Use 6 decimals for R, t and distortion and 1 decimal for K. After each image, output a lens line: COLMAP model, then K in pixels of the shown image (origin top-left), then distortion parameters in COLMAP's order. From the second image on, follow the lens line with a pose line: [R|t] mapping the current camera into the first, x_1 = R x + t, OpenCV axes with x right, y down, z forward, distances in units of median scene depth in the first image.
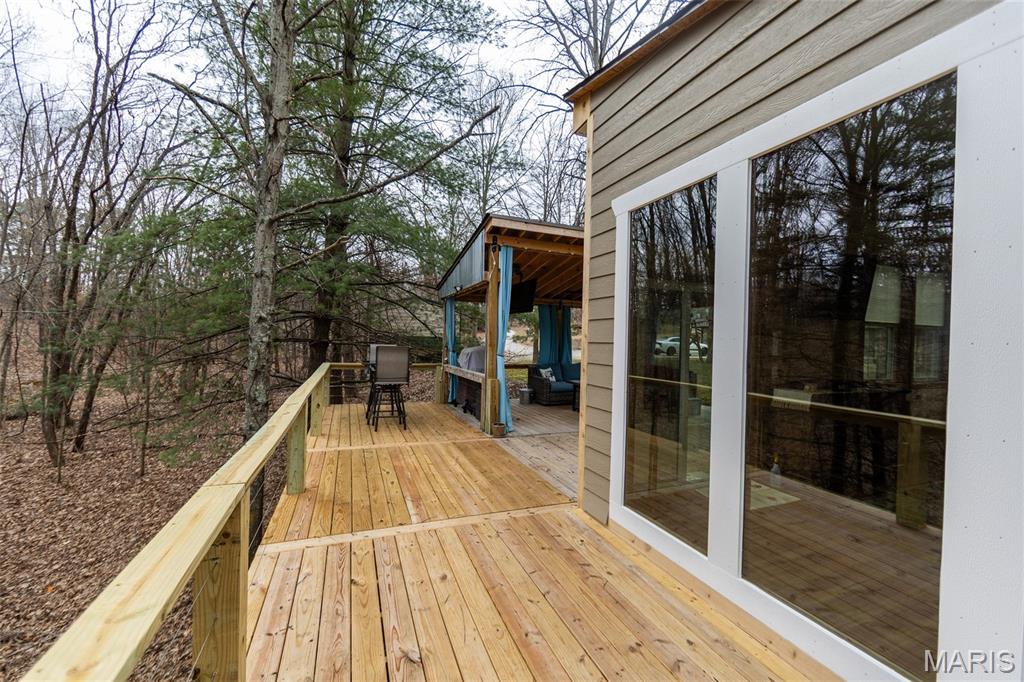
lens RADIAL K [[399.2, 0, 508.5], [0, 399.2, 342.8], [0, 0, 1]] dist [-0.001195, -0.000933]
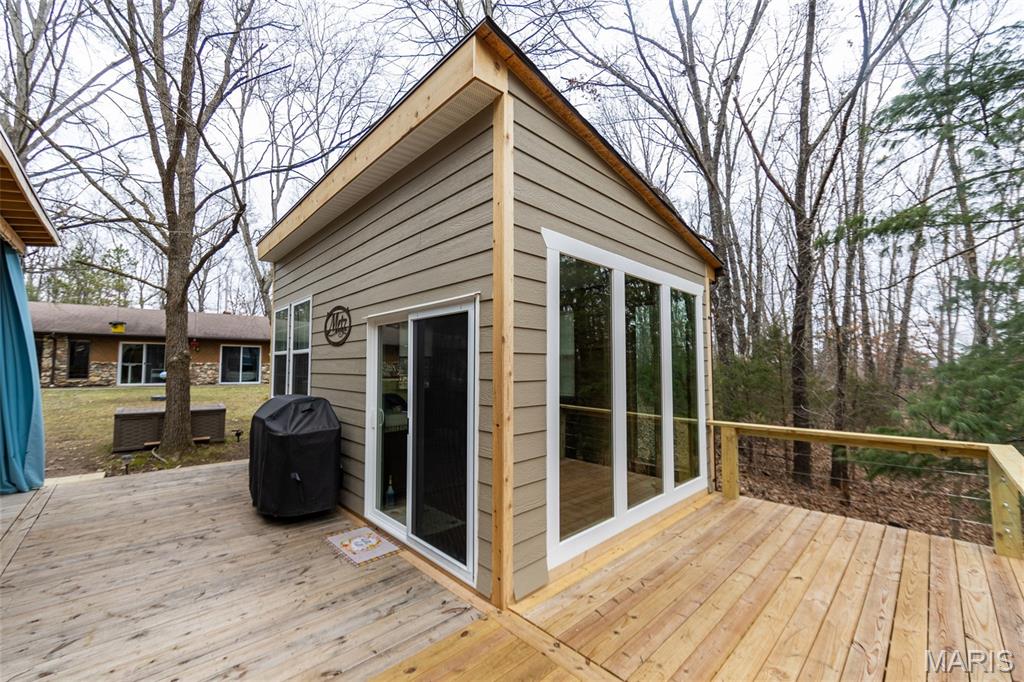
lens RADIAL K [[399.2, 0, 508.9], [0, 399.2, 347.9], [0, 0, 1]] dist [-0.001195, -0.000933]
pose [[-0.369422, 0.019884, 0.929049, -0.578548], [-0.004522, 0.999721, -0.023195, -0.053433], [-0.929251, -0.012770, -0.369229, 1.431304]]
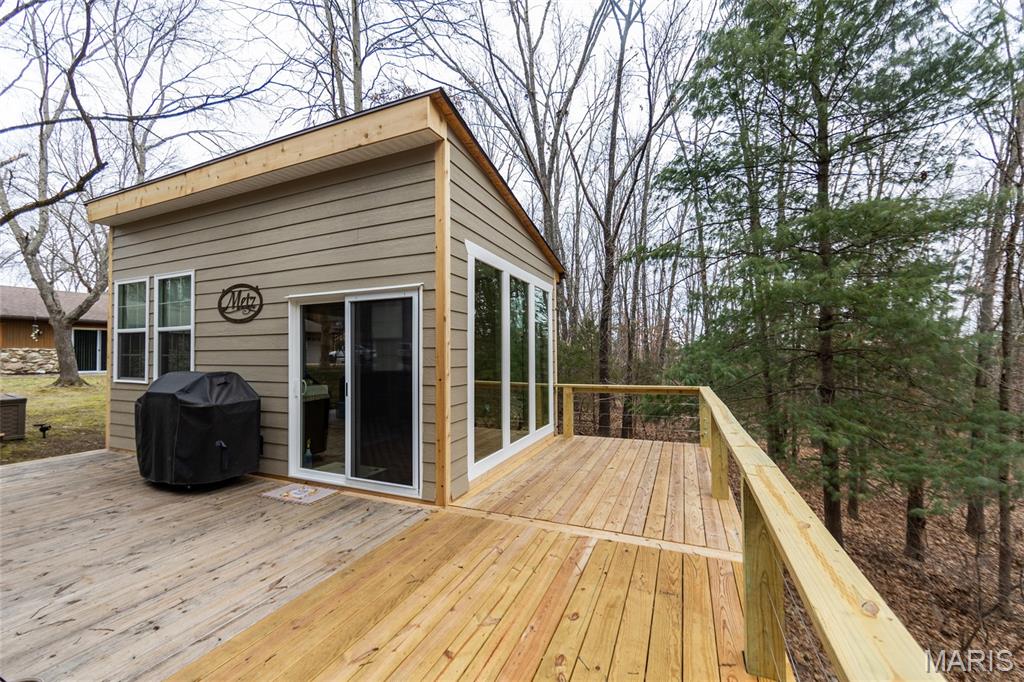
lens RADIAL K [[399.2, 0, 509.0], [0, 399.2, 348.5], [0, 0, 1]] dist [-0.001195, -0.000933]
pose [[-0.705380, -0.010681, 0.708749, -0.768428], [-0.008228, 0.999942, 0.006880, -0.012222], [-0.708782, -0.000979, -0.705427, 1.835190]]
